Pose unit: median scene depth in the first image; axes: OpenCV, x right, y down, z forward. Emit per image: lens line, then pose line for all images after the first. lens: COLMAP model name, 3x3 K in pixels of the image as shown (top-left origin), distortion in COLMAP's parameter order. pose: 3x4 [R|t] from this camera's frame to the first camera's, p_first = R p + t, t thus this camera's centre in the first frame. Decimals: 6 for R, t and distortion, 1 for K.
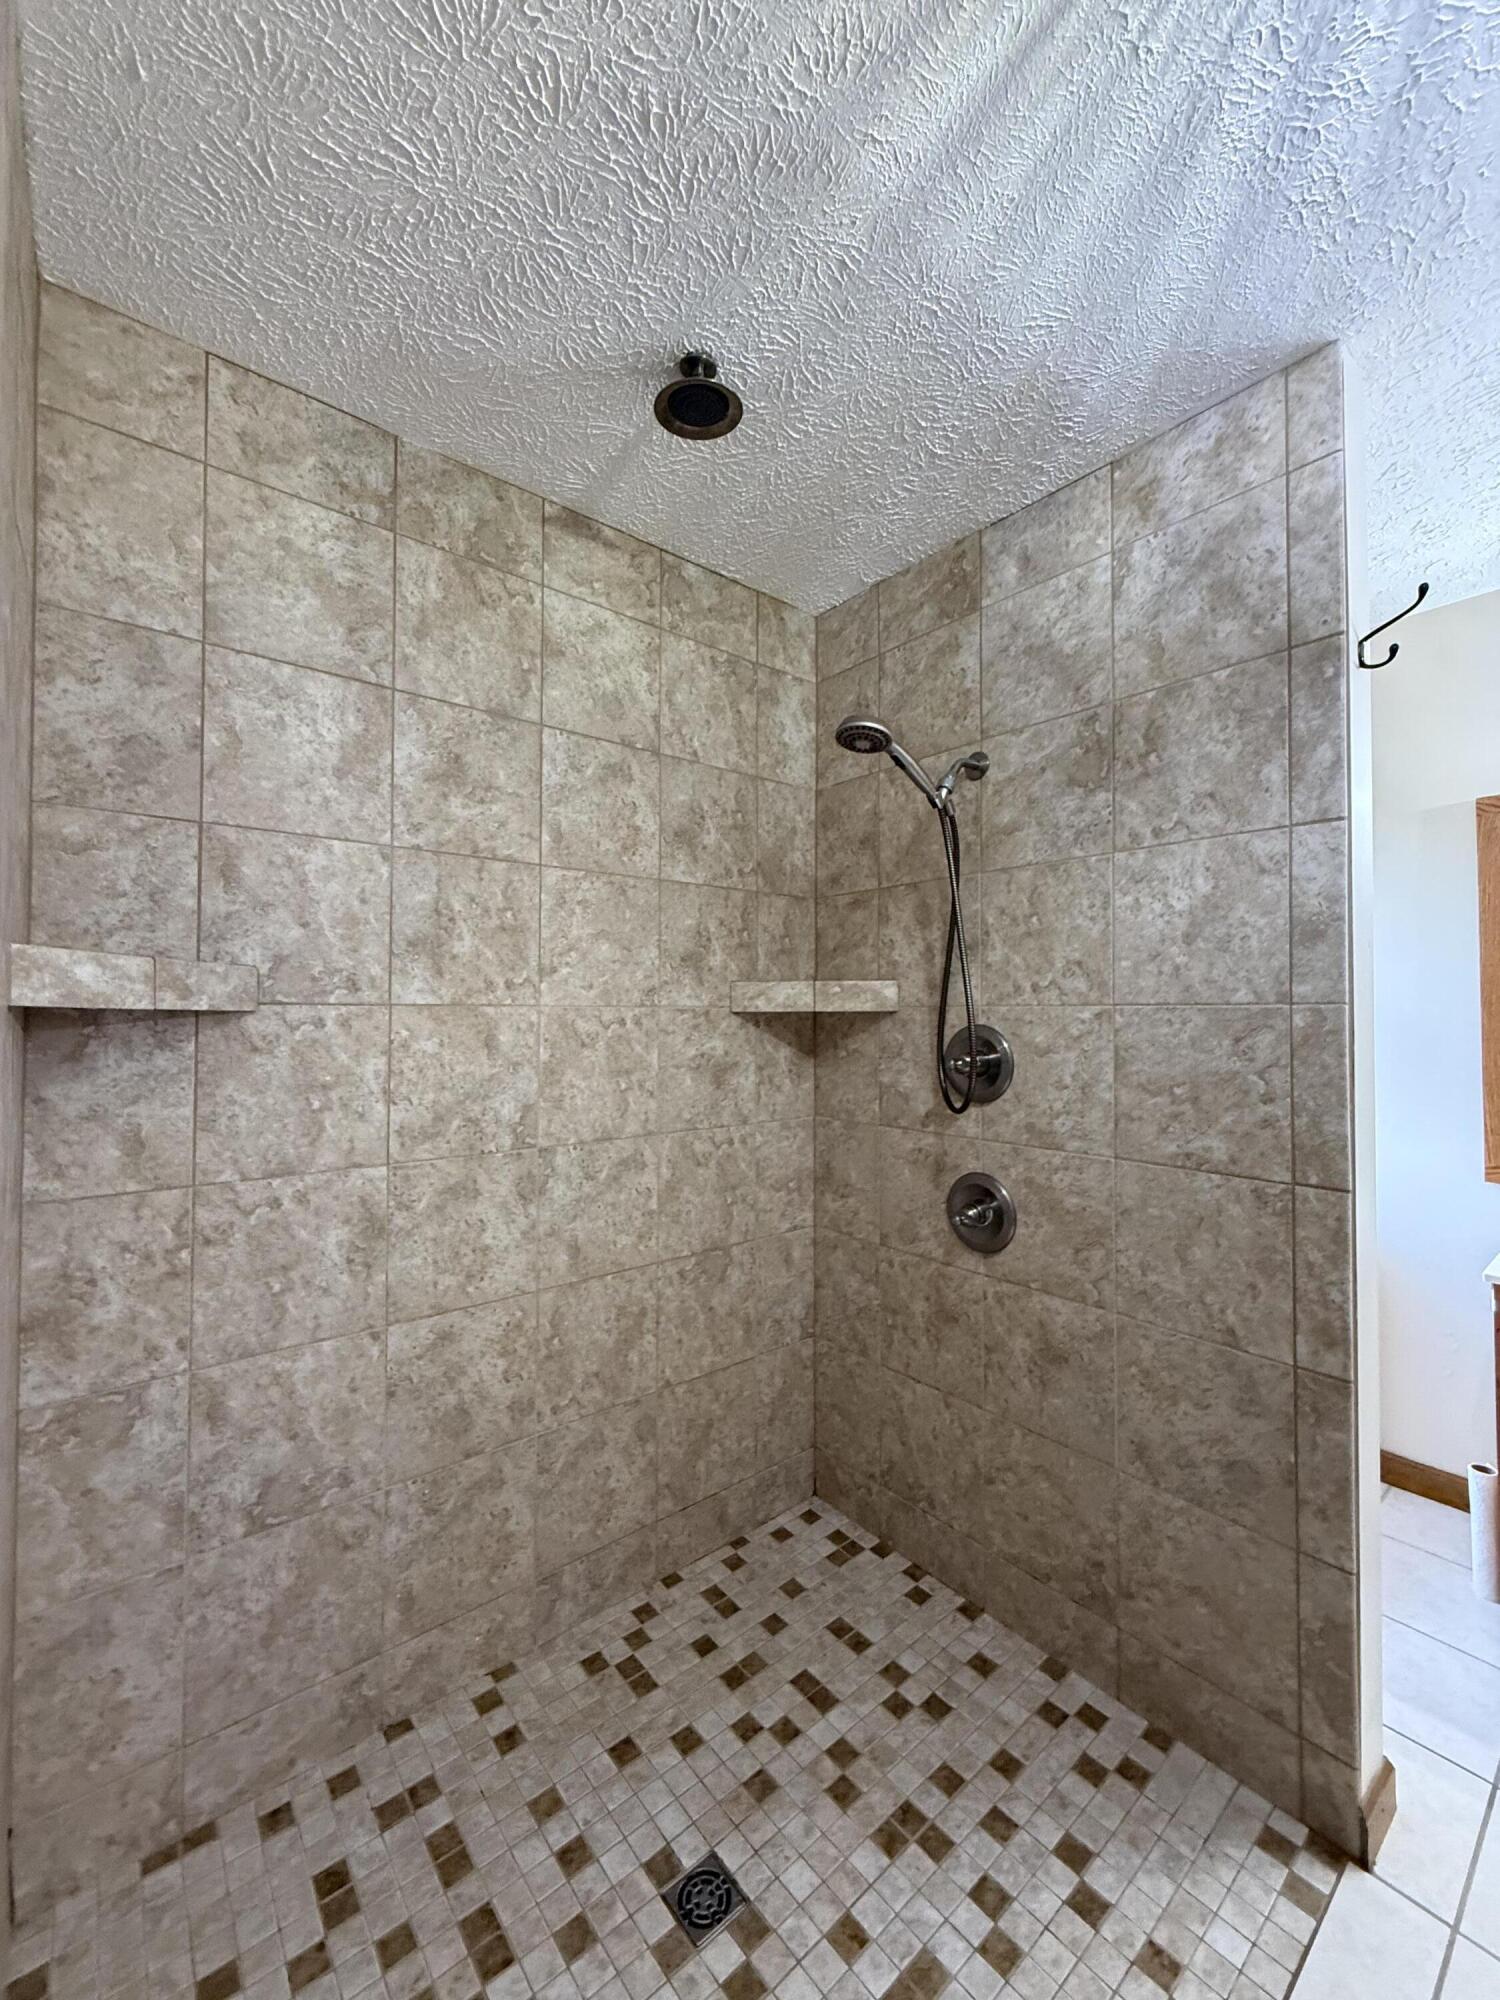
lens RADIAL K [[800.0, 0, 746.2], [0, 800.0, 997.0], [0, 0, 1]] dist [-0.001059, 0.000456]
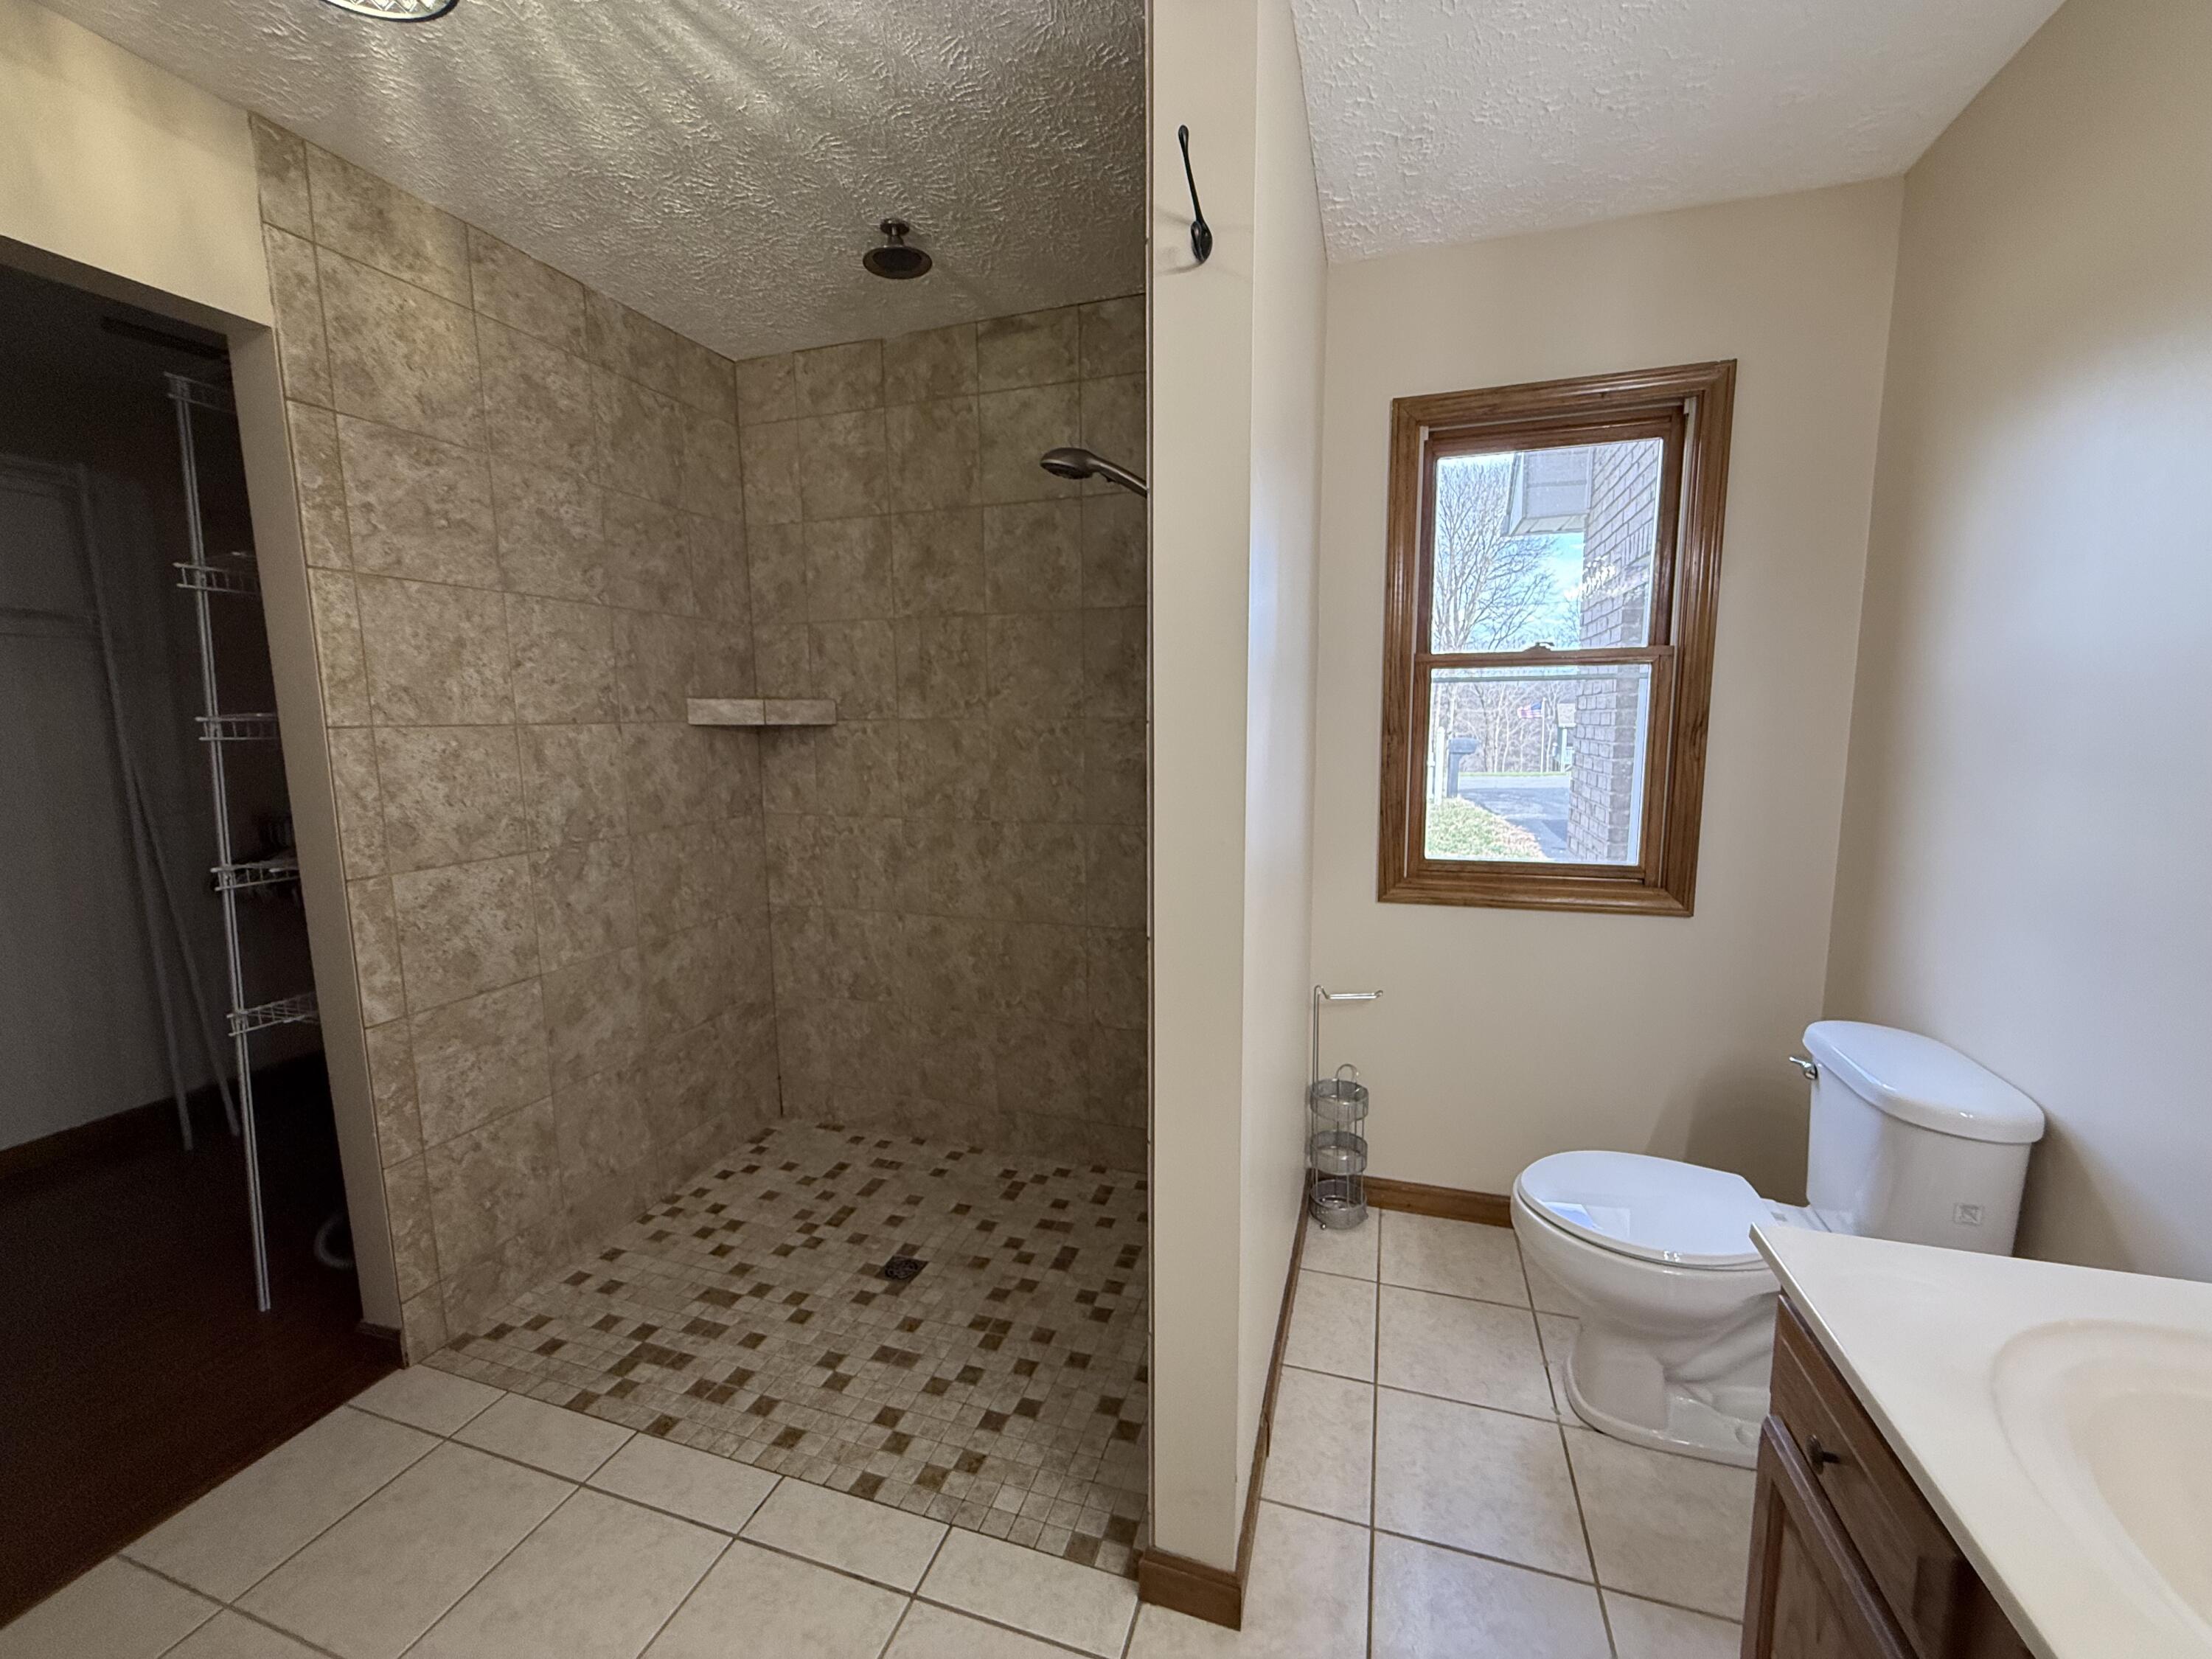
lens RADIAL K [[884.8, 0, 1100.7], [0, 884.8, 832.1], [0, 0, 1]] dist [-0.001059, 0.000456]
pose [[0.534390, 0.106874, -0.838454, 1.343991], [0.027056, 0.989303, 0.143347, -0.011030], [0.844805, -0.099288, 0.525782, 0.402594]]
